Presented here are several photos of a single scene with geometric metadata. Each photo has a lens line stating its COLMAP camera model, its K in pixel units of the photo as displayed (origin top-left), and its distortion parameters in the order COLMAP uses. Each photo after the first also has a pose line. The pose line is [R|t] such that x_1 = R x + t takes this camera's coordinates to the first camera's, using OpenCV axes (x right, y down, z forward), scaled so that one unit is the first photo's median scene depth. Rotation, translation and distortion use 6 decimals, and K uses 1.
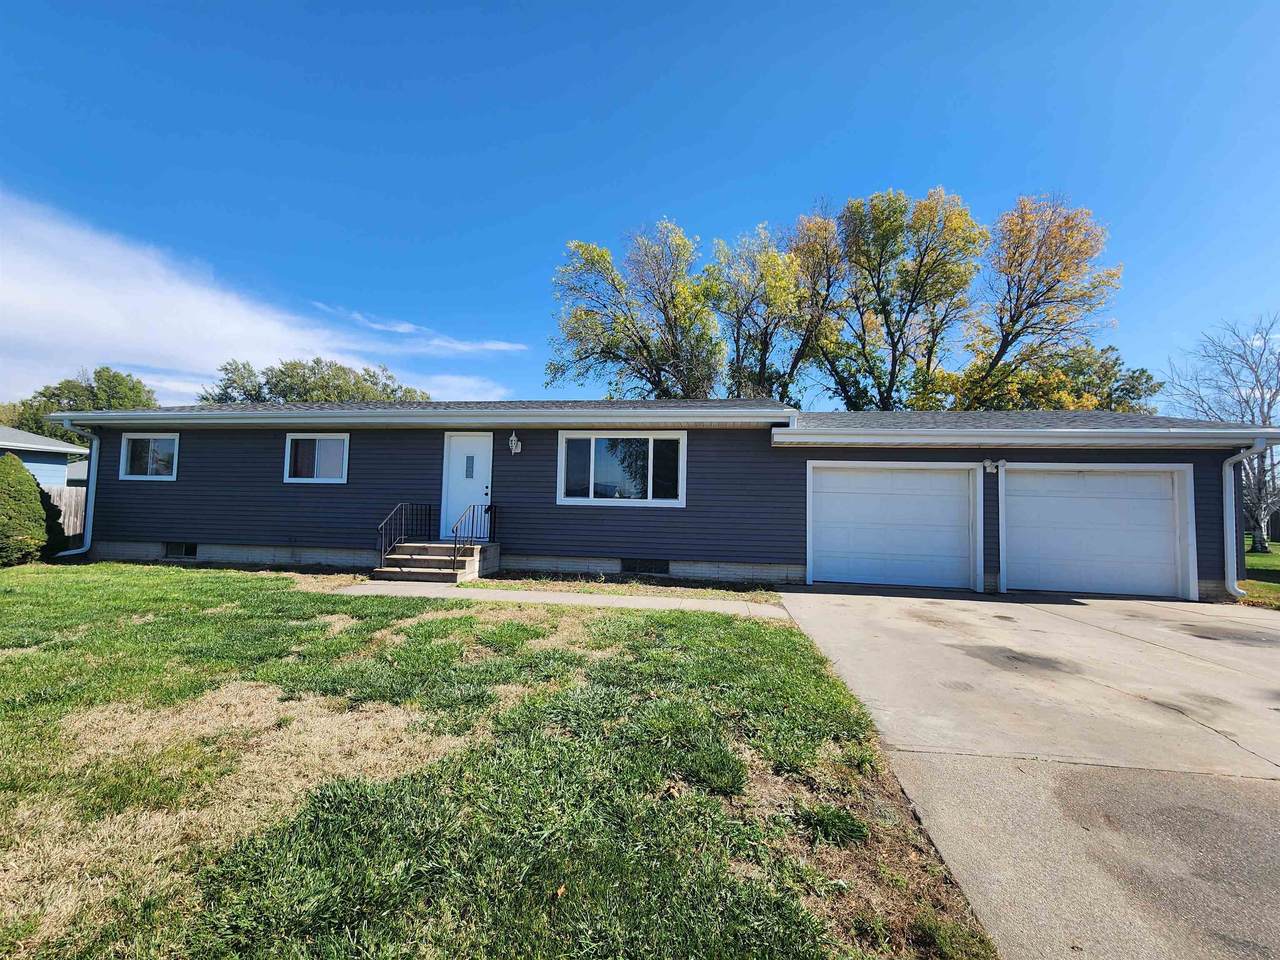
lens RADIAL K [[524.7, 0, 639.8], [0, 524.7, 485.3], [0, 0, 1]] dist [-0.002421, 0.001617]
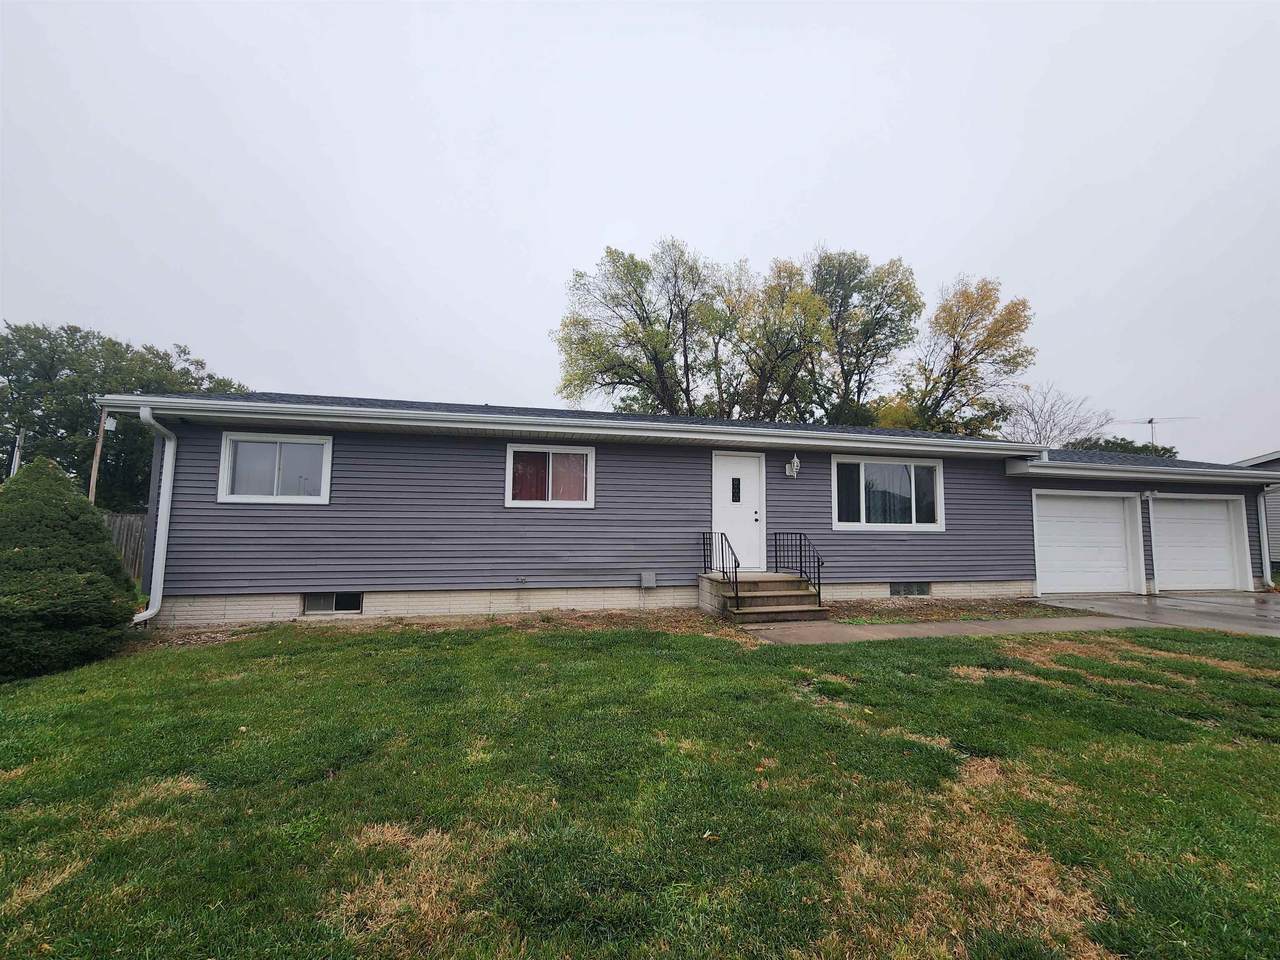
lens RADIAL K [[524.7, 0, 643.1], [0, 524.7, 480.0], [0, 0, 1]] dist [-0.002421, 0.001617]
pose [[0.931036, 0.017308, 0.364516, -0.812642], [-0.003683, 0.999269, -0.038042, -0.017152], [-0.364908, 0.034076, 0.930420, 0.213668]]
